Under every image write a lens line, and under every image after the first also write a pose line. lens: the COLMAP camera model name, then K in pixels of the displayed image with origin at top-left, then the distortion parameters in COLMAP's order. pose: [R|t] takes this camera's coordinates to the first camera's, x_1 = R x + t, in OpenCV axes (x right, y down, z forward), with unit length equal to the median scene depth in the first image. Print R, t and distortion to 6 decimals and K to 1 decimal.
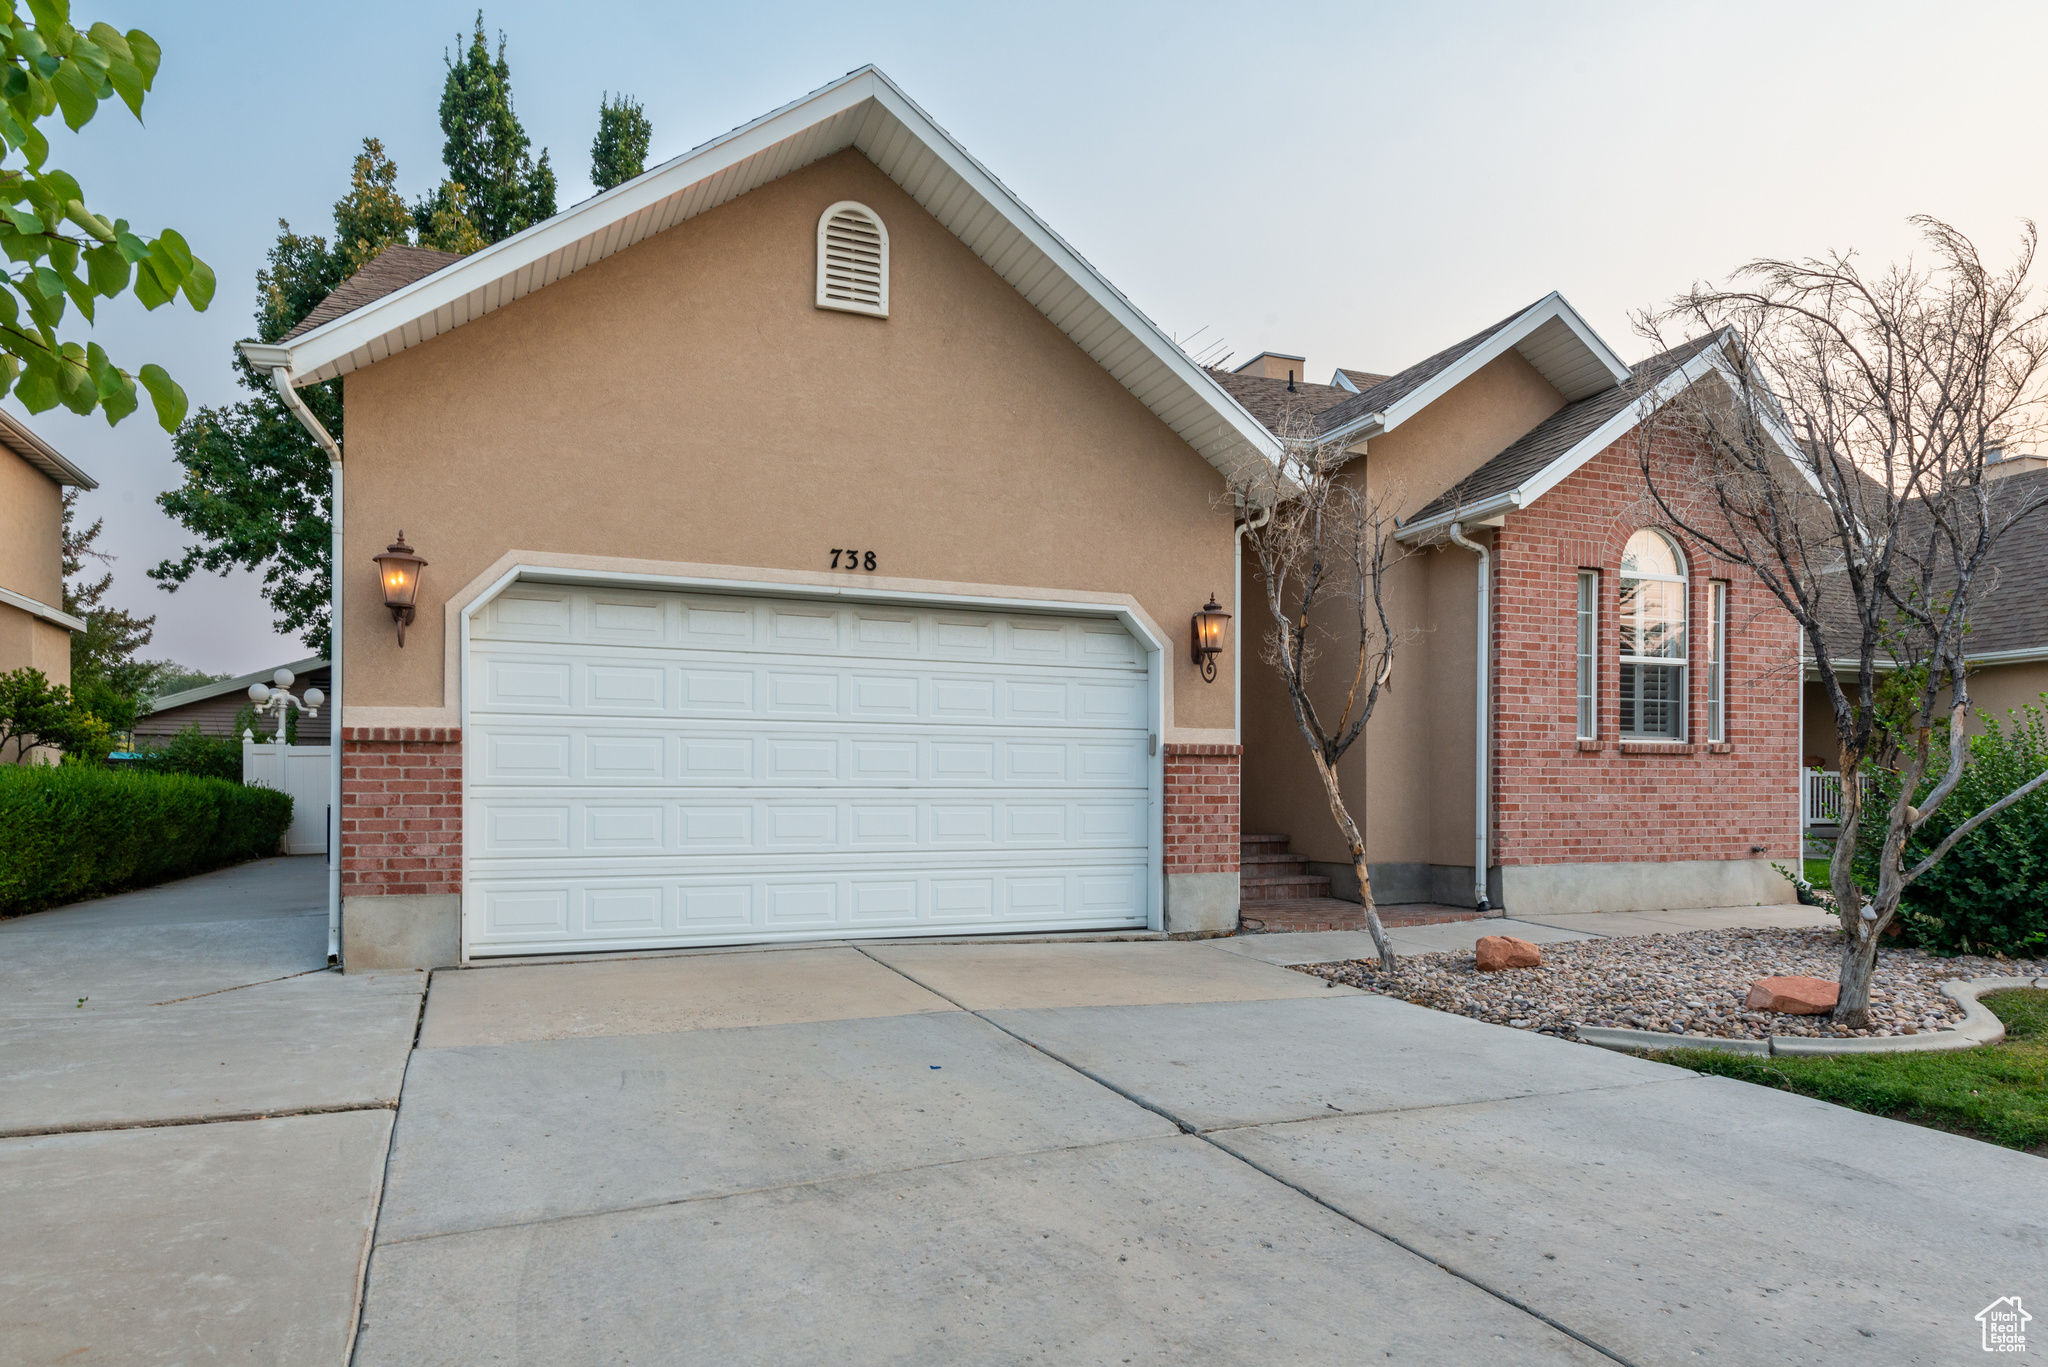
lens RADIAL K [[1200.8, 0, 974.0], [0, 1200.8, 754.7], [0, 0, 1]] dist [0.031451, -0.006731]
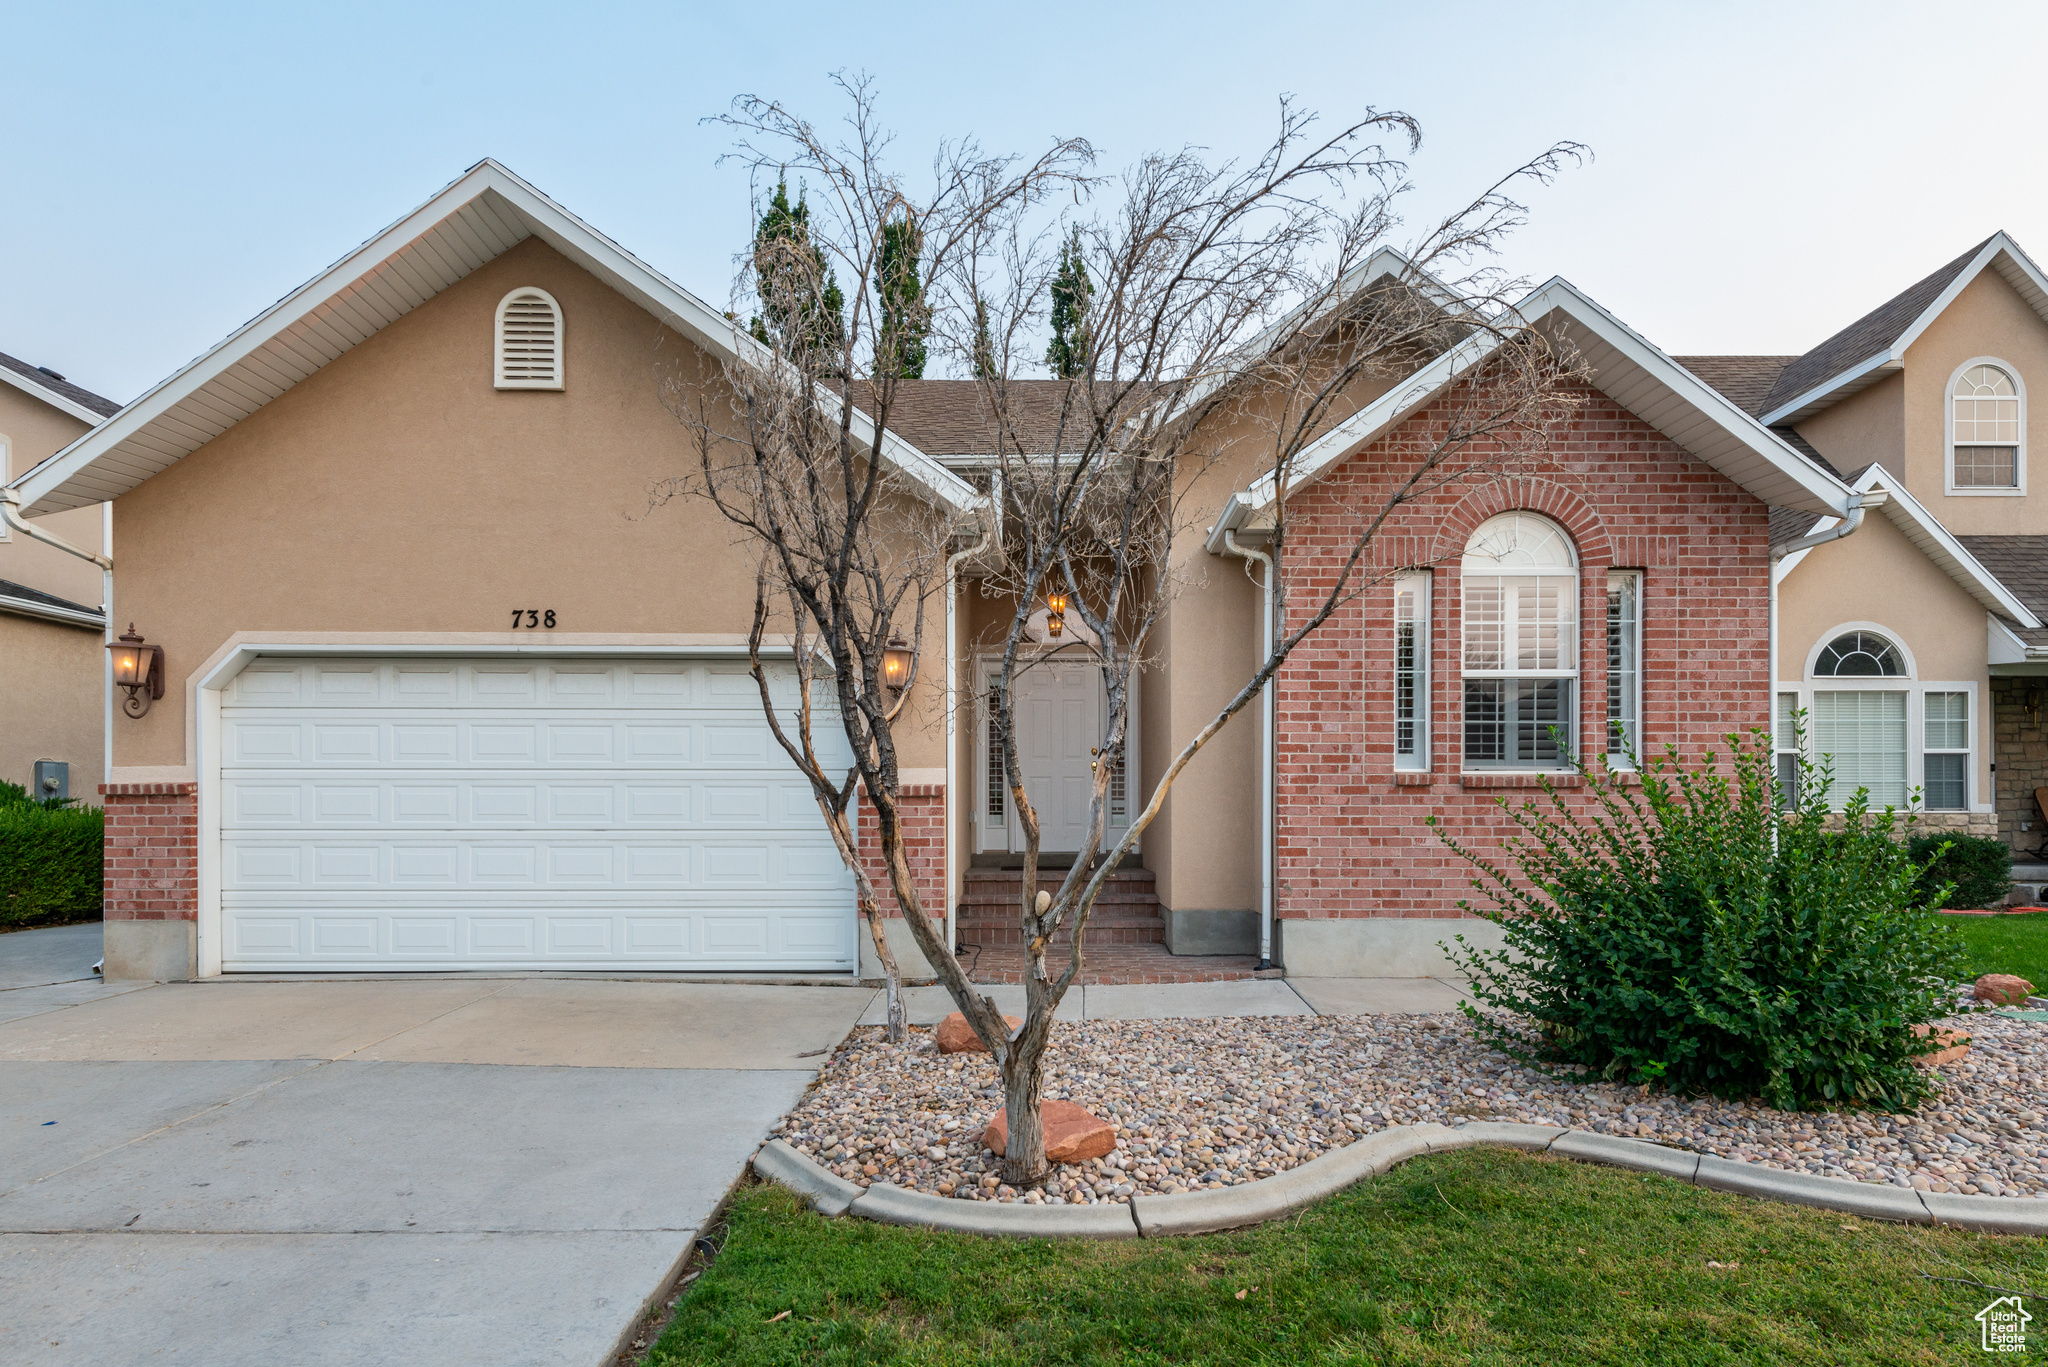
lens RADIAL K [[1075.0, 0, 817.3], [0, 1075.0, 783.2], [0, 0, 1]] dist [0.020043, 0.000121]
pose [[0.936138, -0.010651, -0.351470, 0.455325], [0.012649, 0.999914, 0.003388, -0.014626], [0.351404, -0.007617, 0.936193, 0.177075]]
